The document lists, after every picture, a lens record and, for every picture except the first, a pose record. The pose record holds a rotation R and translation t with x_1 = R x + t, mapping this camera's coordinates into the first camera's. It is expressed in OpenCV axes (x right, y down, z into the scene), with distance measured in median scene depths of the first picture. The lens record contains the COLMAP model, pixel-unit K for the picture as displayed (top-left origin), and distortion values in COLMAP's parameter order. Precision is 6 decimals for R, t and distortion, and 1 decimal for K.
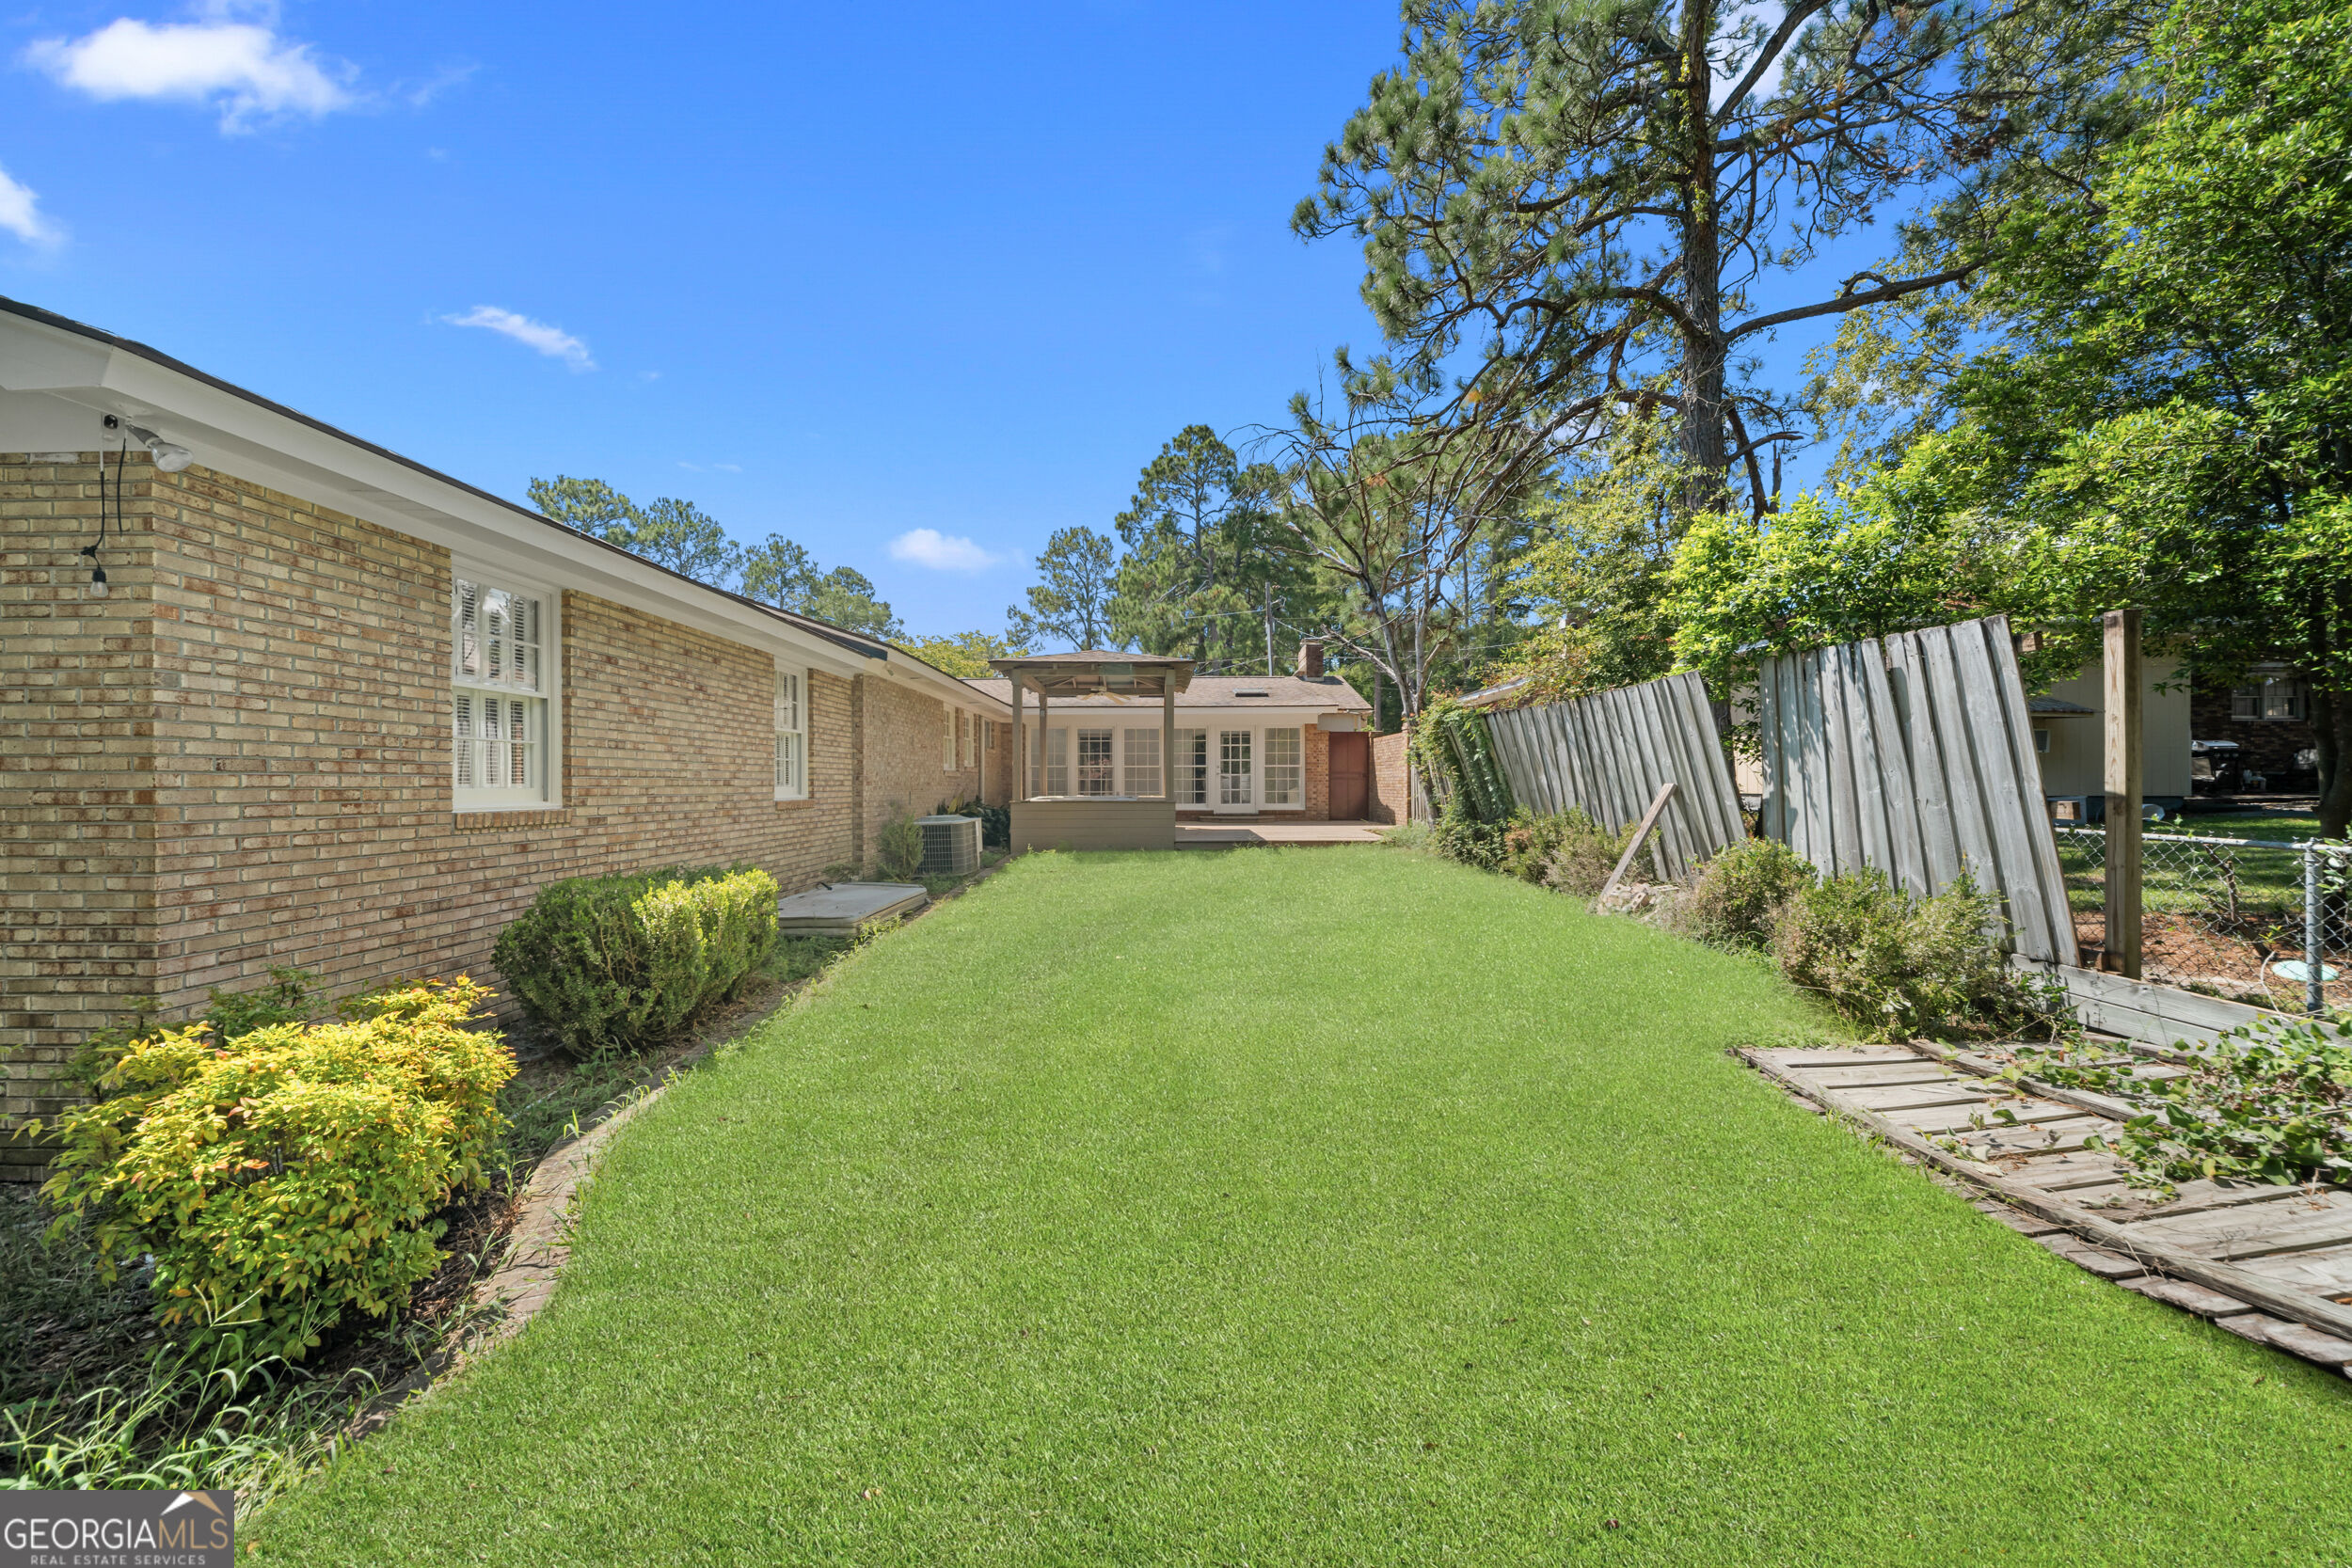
lens RADIAL K [[824.9, 0, 1161.3], [0, 824.9, 785.8], [0, 0, 1]] dist [0.003289, -0.003116]
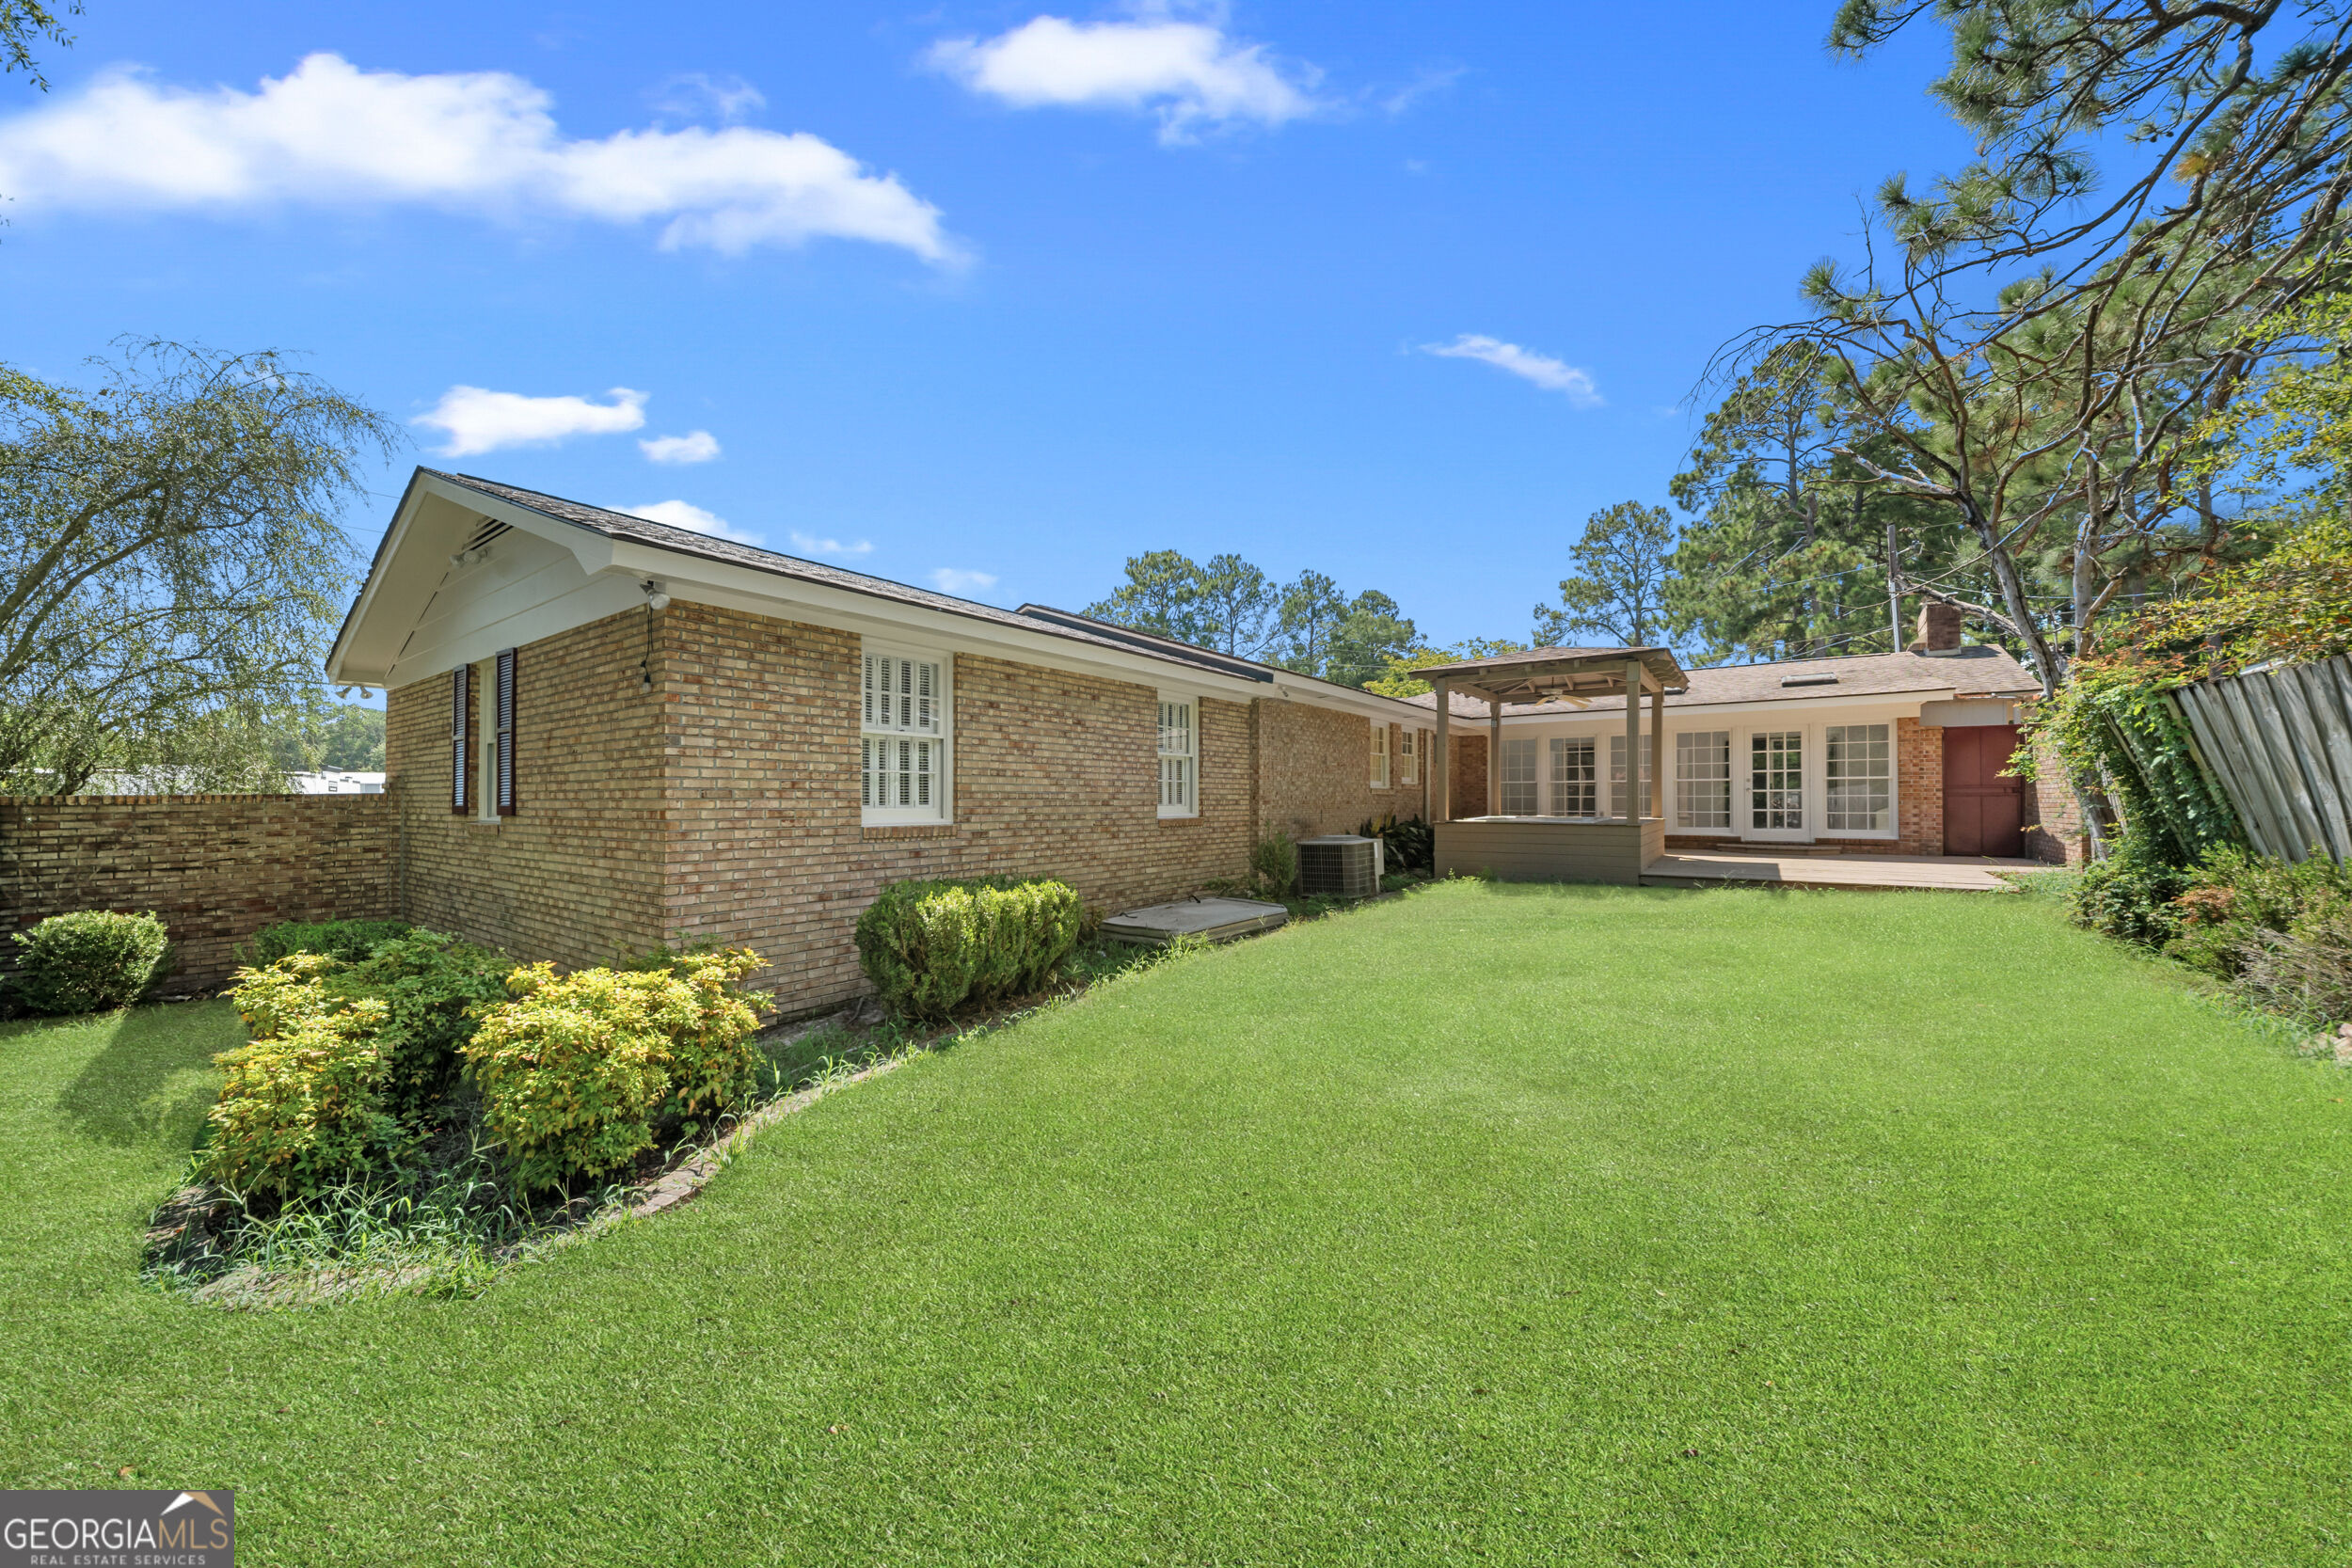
lens RADIAL K [[824.9, 0, 1159.7], [0, 824.9, 796.4], [0, 0, 1]] dist [0.003289, -0.003116]
pose [[0.800901, -0.002097, -0.598793, 0.161620], [-0.001334, 0.999985, -0.005286, -0.004961], [0.598795, 0.005032, 0.800887, 0.095493]]
